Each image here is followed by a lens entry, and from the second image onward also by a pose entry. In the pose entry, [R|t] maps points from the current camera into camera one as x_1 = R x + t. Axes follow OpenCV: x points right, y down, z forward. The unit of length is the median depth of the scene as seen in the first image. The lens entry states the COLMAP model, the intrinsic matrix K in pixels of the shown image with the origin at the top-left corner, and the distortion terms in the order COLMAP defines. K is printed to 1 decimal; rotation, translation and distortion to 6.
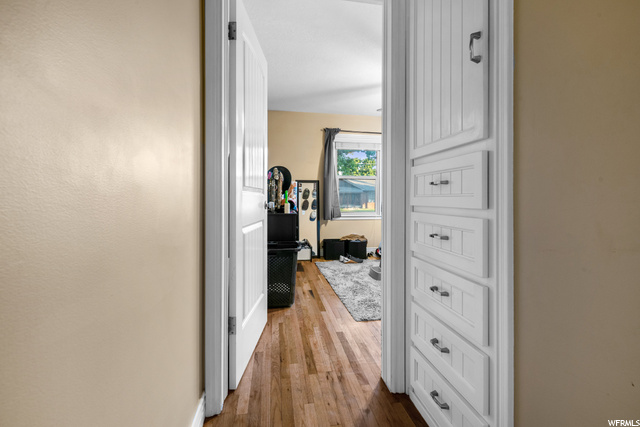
lens RADIAL K [[278.5, 0, 321.6], [0, 278.5, 198.4], [0, 0, 1]] dist [0.000190, -0.000064]
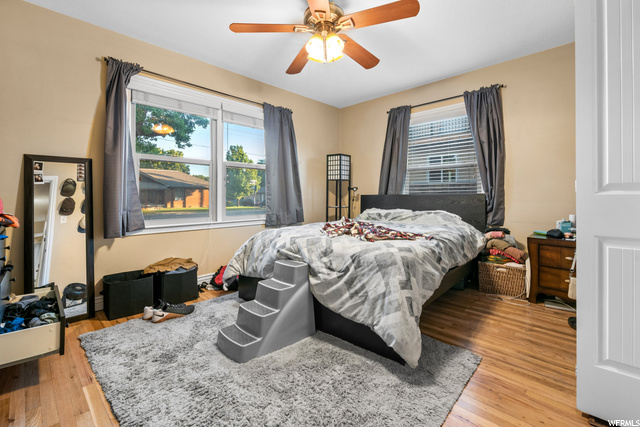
lens RADIAL K [[278.5, 0, 321.6], [0, 278.5, 198.4], [0, 0, 1]] dist [0.000190, -0.000064]
pose [[0.791801, -0.003671, 0.610768, 0.011628], [-0.000994, 0.999973, 0.007299, 0.002993], [-0.610778, -0.006386, 0.791776, 0.362795]]
